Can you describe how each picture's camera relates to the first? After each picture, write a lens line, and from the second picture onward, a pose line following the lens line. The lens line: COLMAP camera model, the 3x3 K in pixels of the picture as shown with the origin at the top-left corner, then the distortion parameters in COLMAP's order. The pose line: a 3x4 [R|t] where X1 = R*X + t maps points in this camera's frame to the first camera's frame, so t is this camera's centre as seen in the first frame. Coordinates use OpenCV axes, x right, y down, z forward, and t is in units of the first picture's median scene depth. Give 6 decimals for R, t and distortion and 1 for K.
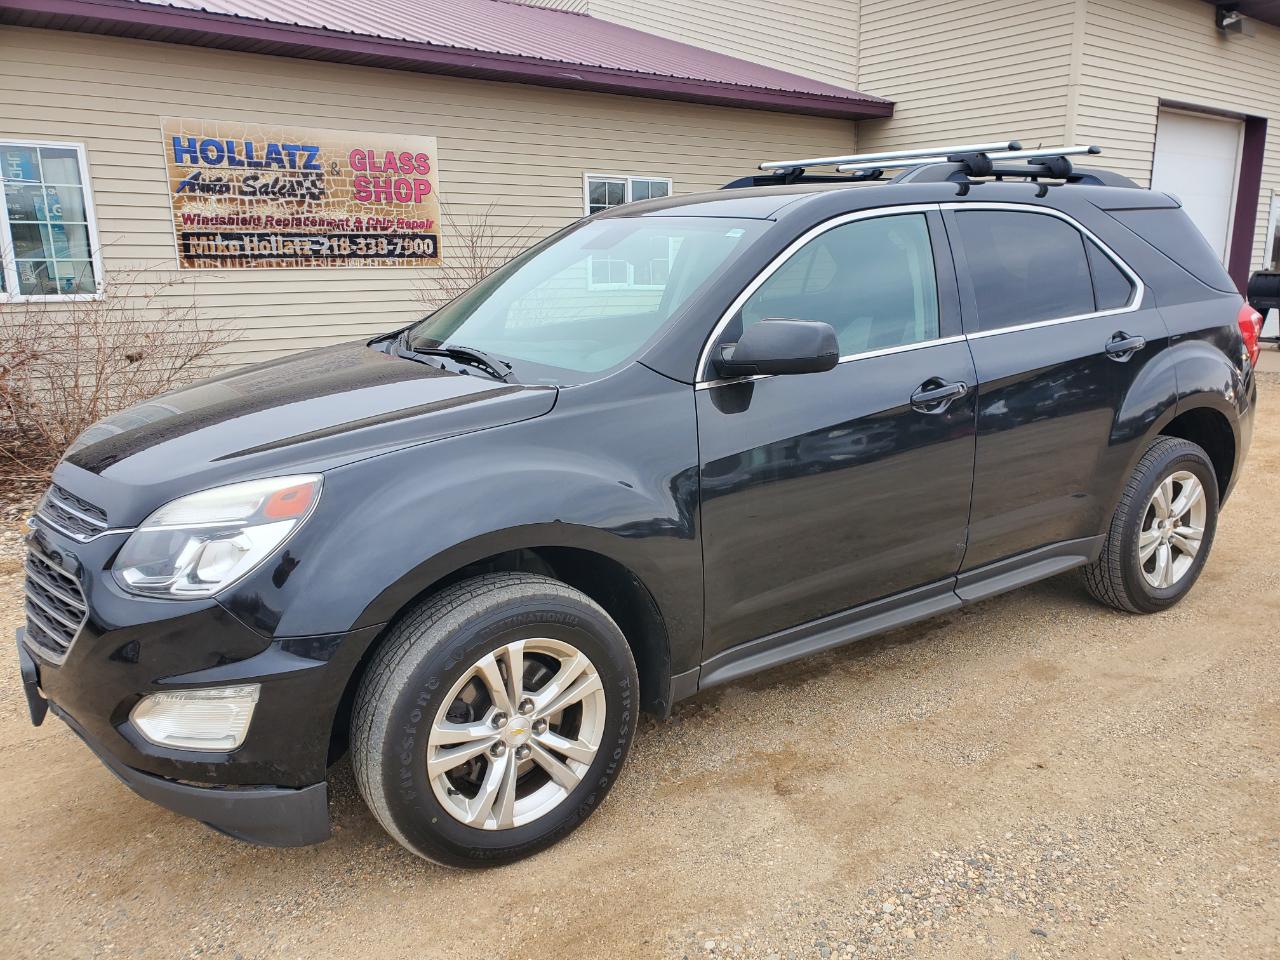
lens RADIAL K [[1019.0, 0, 650.1], [0, 1019.0, 480.7], [0, 0, 1]] dist [-0.030357, 0.072339]
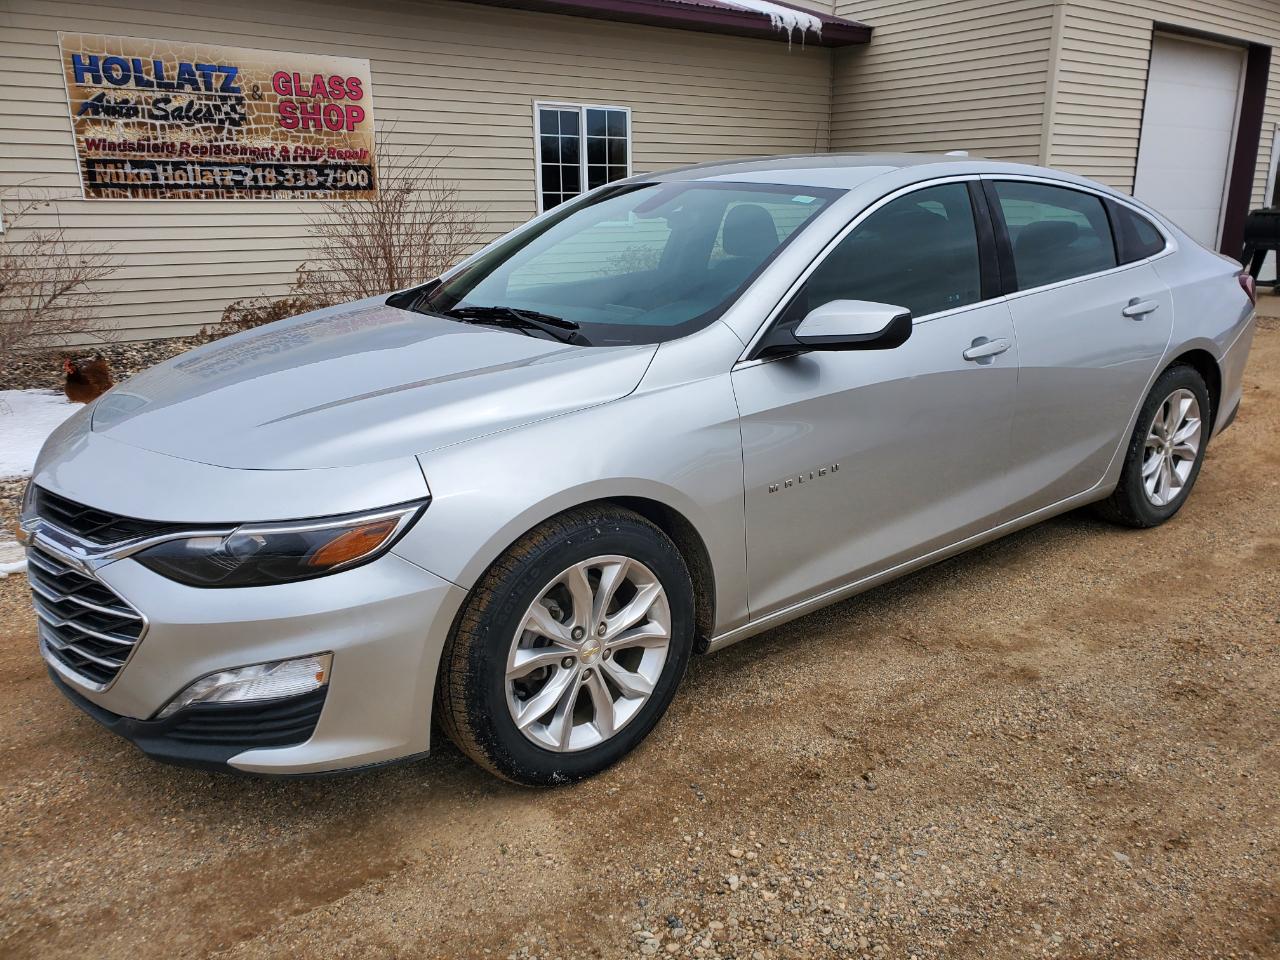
lens RADIAL K [[1019.0, 0, 649.6], [0, 1019.0, 482.5], [0, 0, 1]] dist [-0.030357, 0.072339]
pose [[0.999956, 0.005110, -0.007874, 0.061258], [-0.004695, 0.998646, 0.051812, 0.001092], [0.008128, -0.051773, 0.998626, 0.052424]]
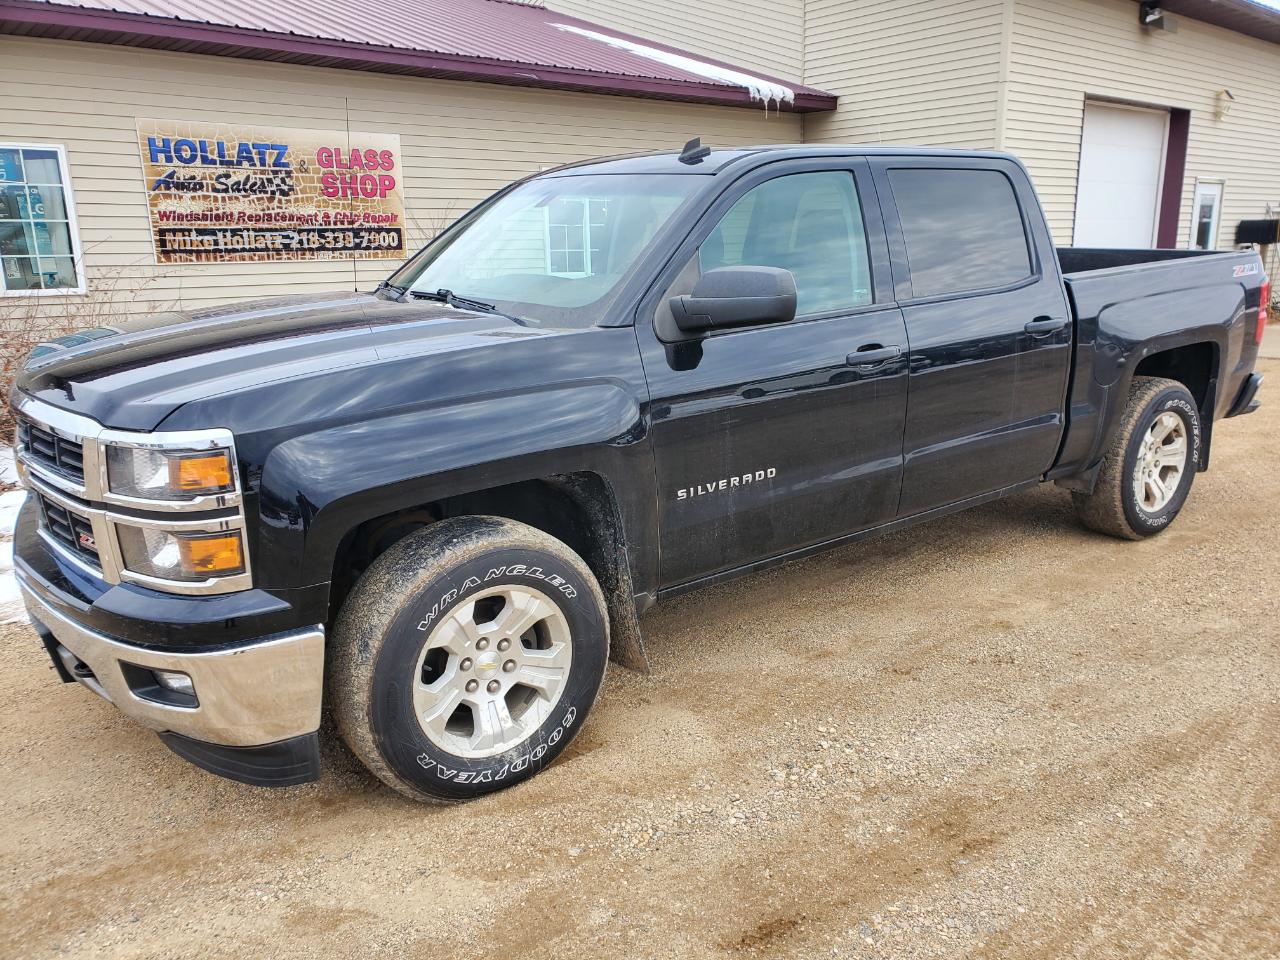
lens RADIAL K [[1019.0, 0, 643.7], [0, 1019.0, 482.6], [0, 0, 1]] dist [-0.030357, 0.072339]
pose [[0.999546, -0.012743, 0.027316, 0.009385], [0.012230, 0.999748, 0.018842, 0.004925], [-0.027549, -0.018499, 0.999449, -0.067663]]
